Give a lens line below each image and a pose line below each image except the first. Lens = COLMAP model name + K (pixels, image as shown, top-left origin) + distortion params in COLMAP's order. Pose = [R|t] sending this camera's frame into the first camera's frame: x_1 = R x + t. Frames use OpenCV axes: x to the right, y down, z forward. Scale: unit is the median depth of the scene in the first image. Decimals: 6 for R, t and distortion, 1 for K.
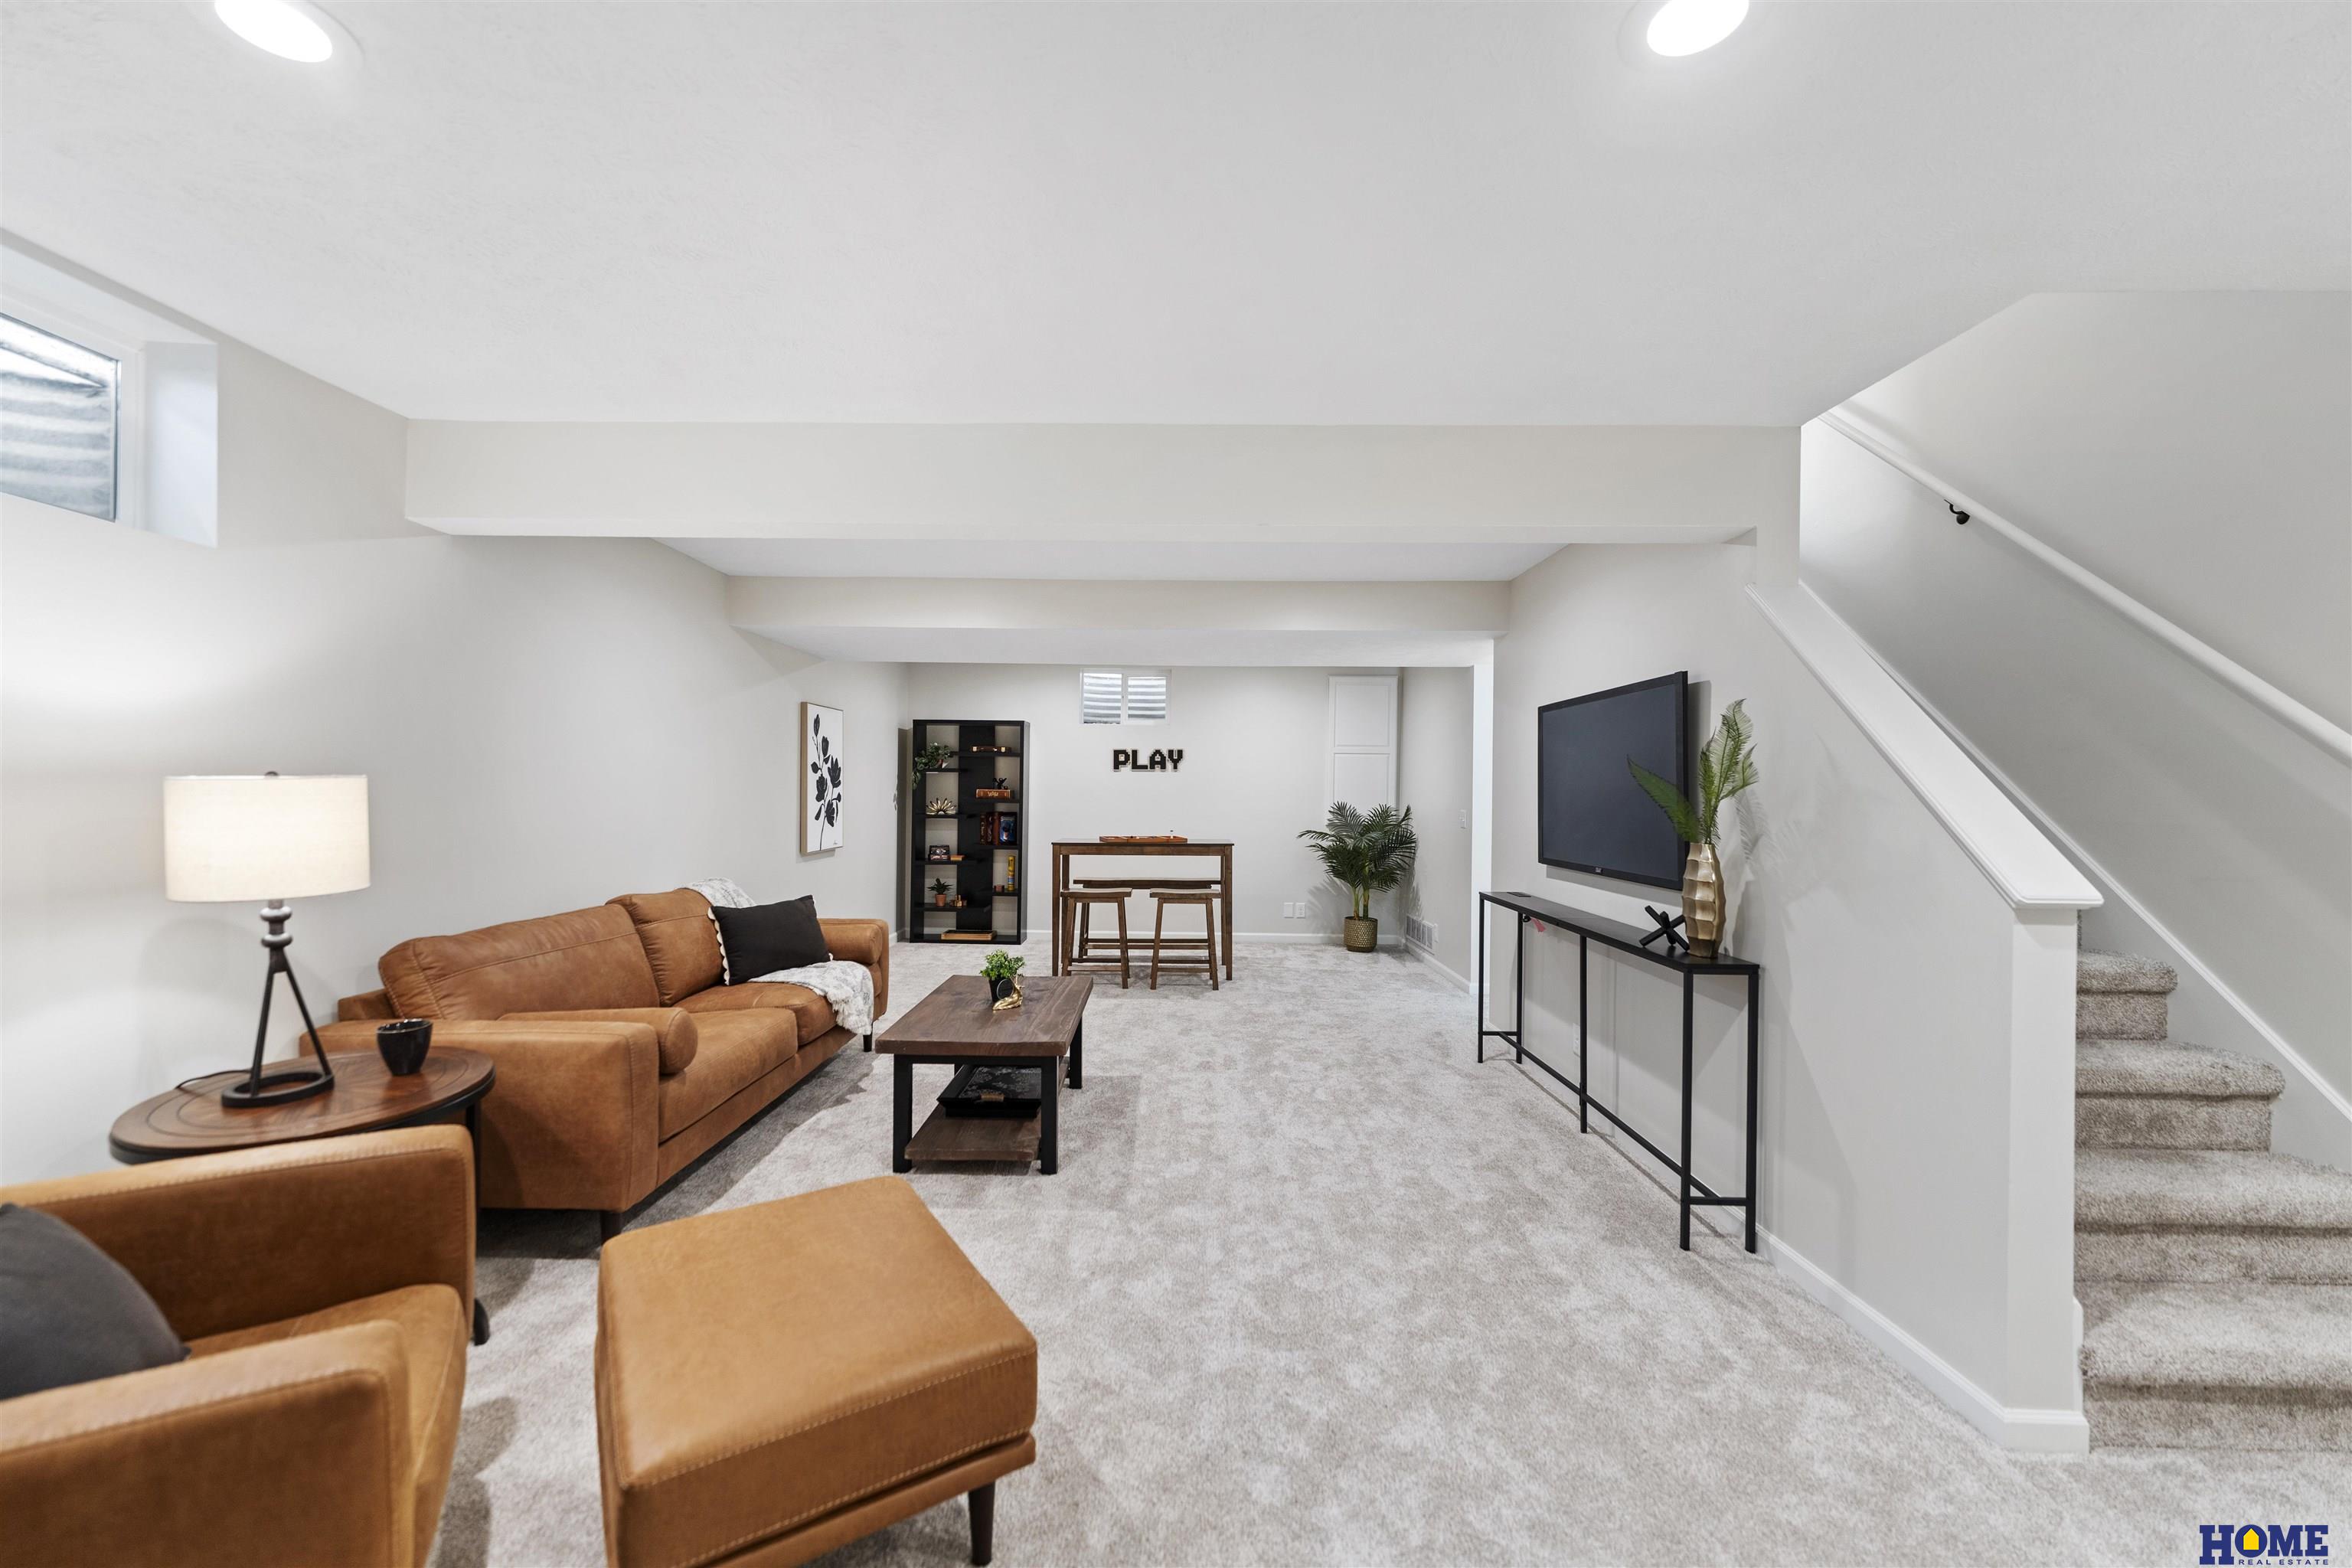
lens RADIAL K [[936.2, 0, 1174.9], [0, 936.2, 791.0], [0, 0, 1]] dist [0.000973, -0.000429]
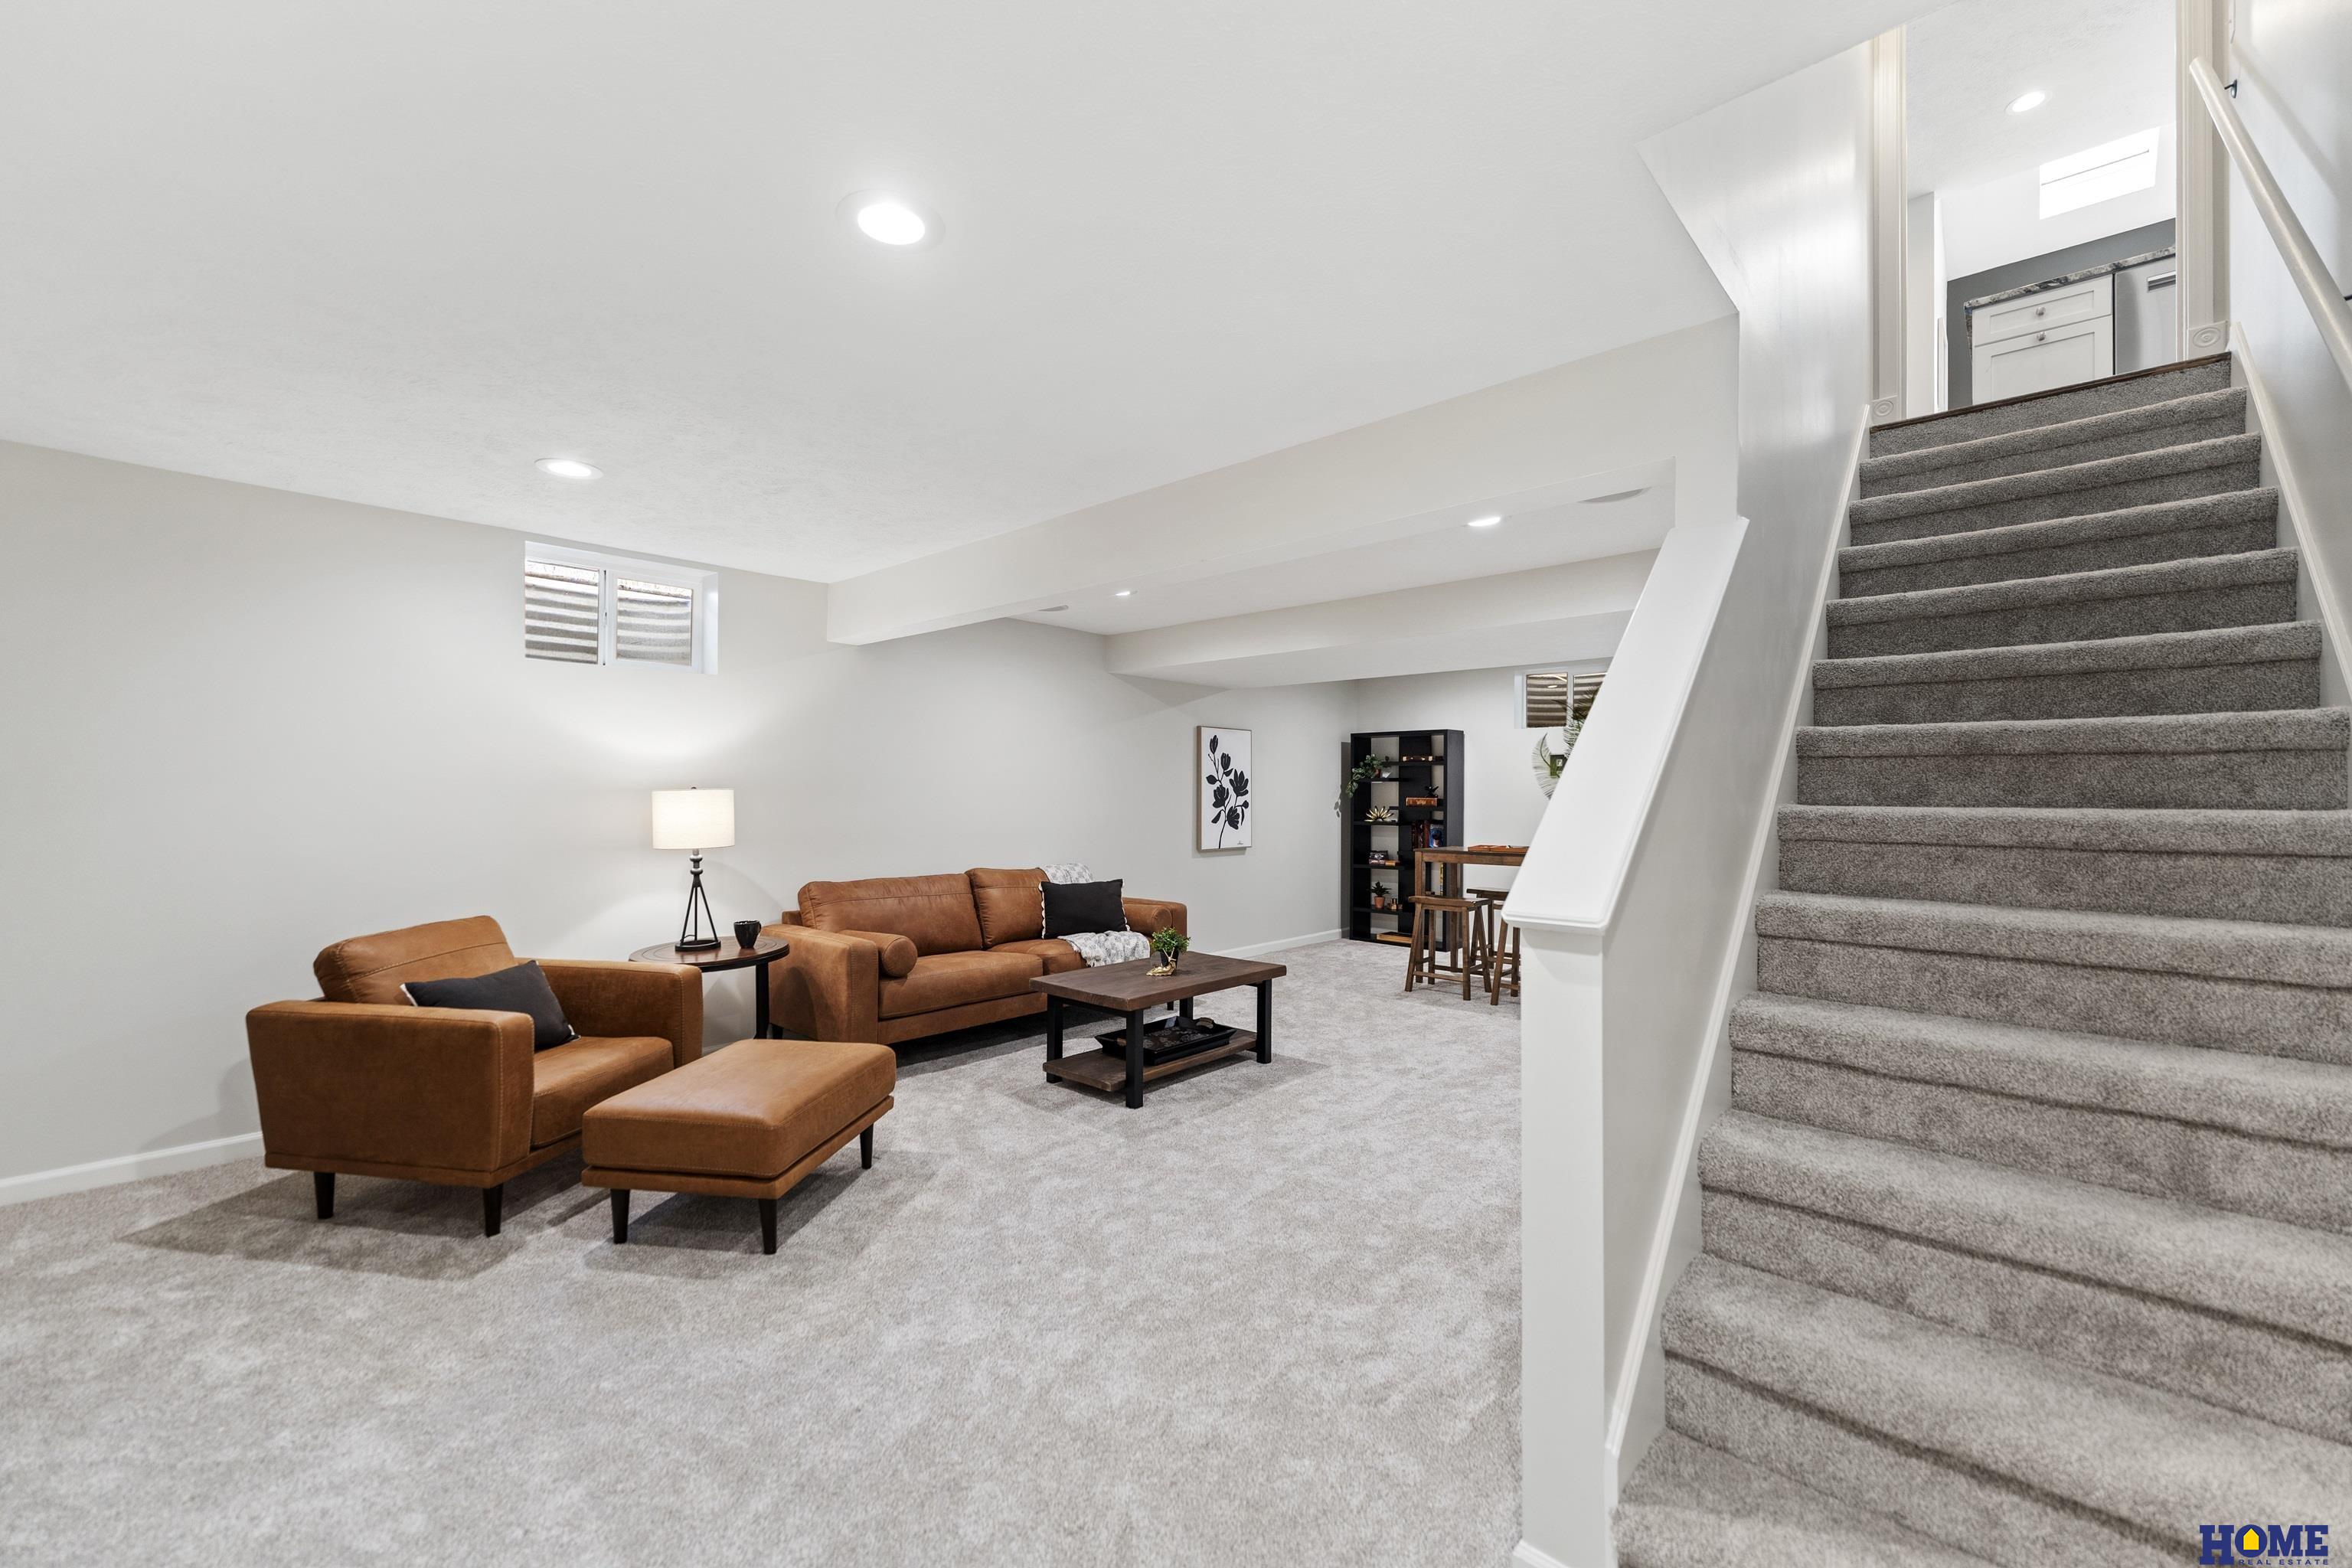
lens RADIAL K [[936.2, 0, 1154.0], [0, 936.2, 786.6], [0, 0, 1]] dist [0.000973, -0.000429]
pose [[0.747252, -0.011262, -0.664445, 0.510760], [0.000140, 0.999859, -0.016788, 0.006162], [0.664541, 0.012452, 0.747148, 0.071137]]
